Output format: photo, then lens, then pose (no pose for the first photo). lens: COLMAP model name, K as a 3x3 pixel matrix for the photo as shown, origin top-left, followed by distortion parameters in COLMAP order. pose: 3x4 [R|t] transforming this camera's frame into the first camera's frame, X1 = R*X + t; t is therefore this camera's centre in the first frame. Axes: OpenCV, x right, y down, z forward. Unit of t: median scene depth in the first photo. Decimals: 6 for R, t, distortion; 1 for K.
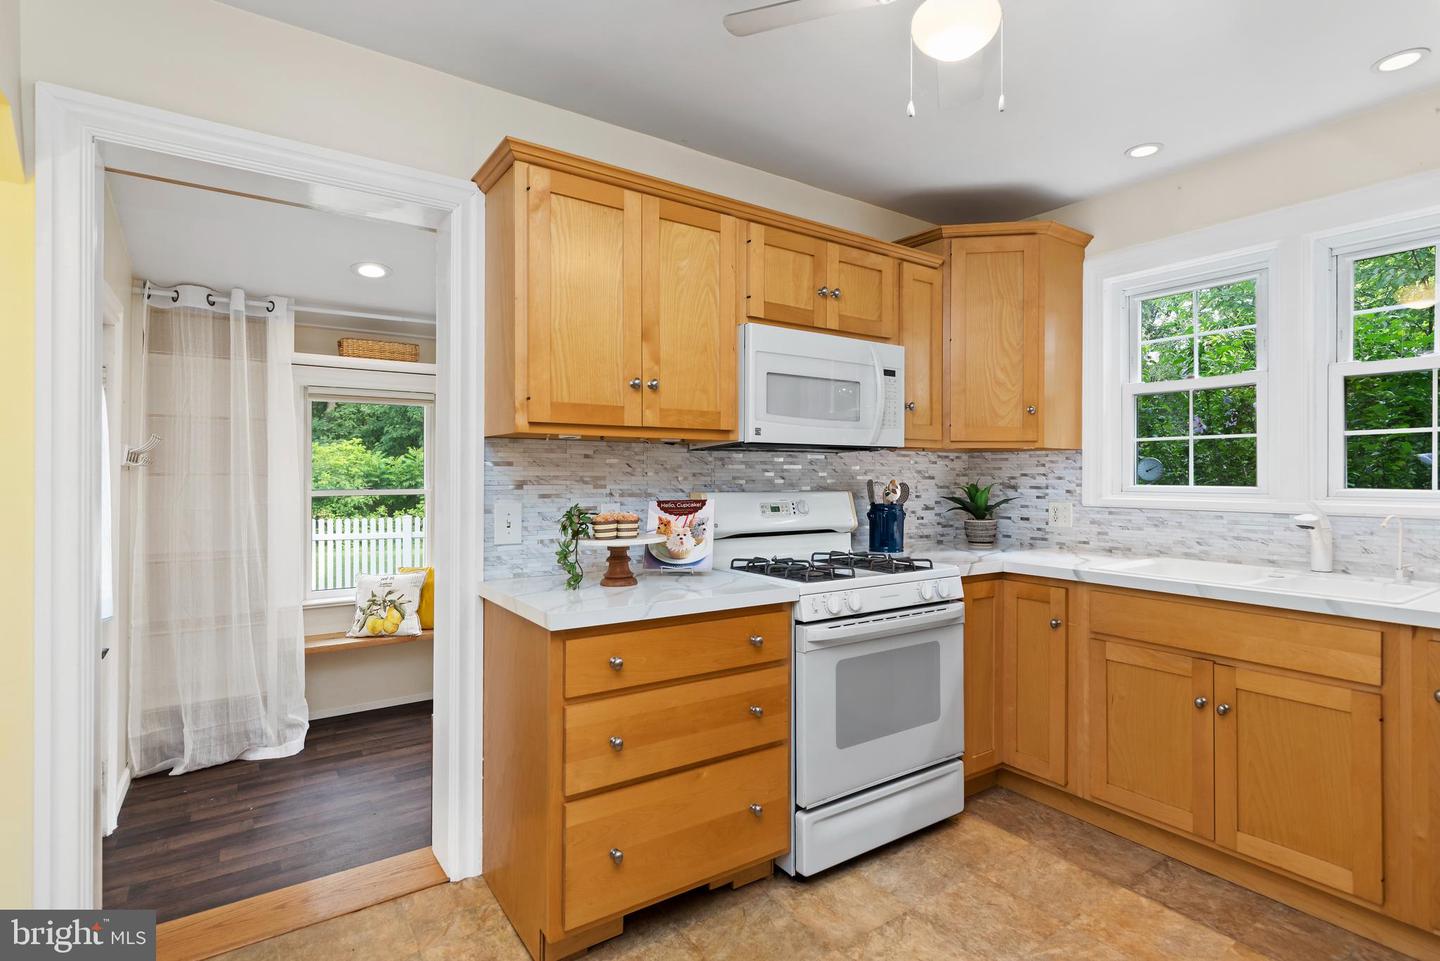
lens RADIAL K [[701.7, 0, 742.7], [0, 701.7, 470.1], [0, 0, 1]] dist [-0.007396, 0.002255]
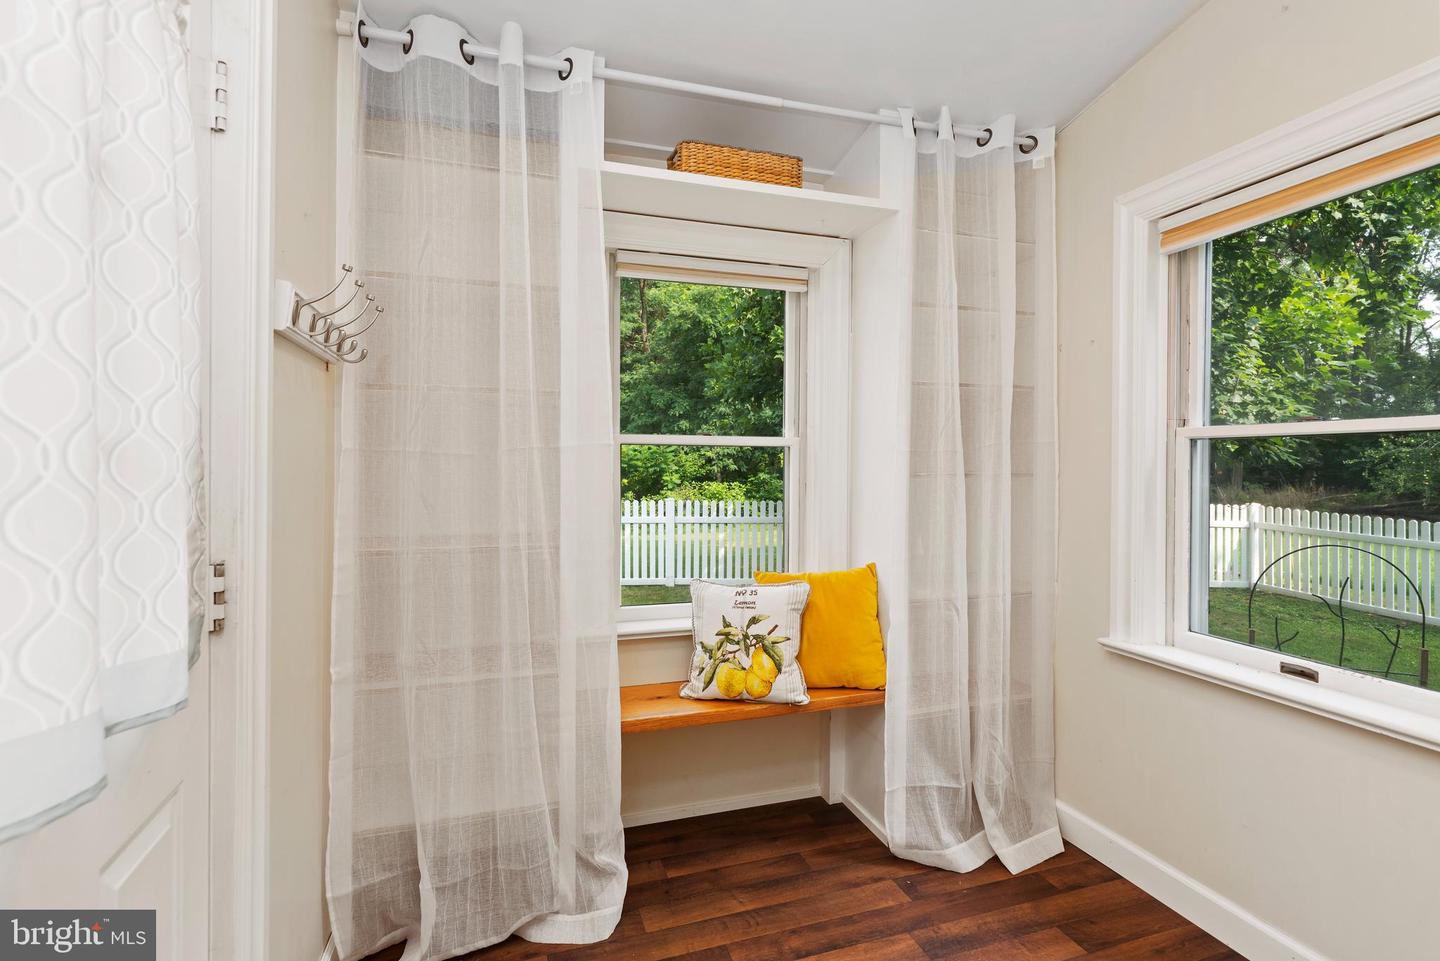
lens RADIAL K [[701.7, 0, 749.3], [0, 701.7, 464.2], [0, 0, 1]] dist [-0.007396, 0.002255]
pose [[0.956762, 0.002443, -0.290863, -0.377131], [-0.001260, 0.999990, 0.004251, 0.056398], [0.290870, -0.003701, 0.956755, 0.519775]]
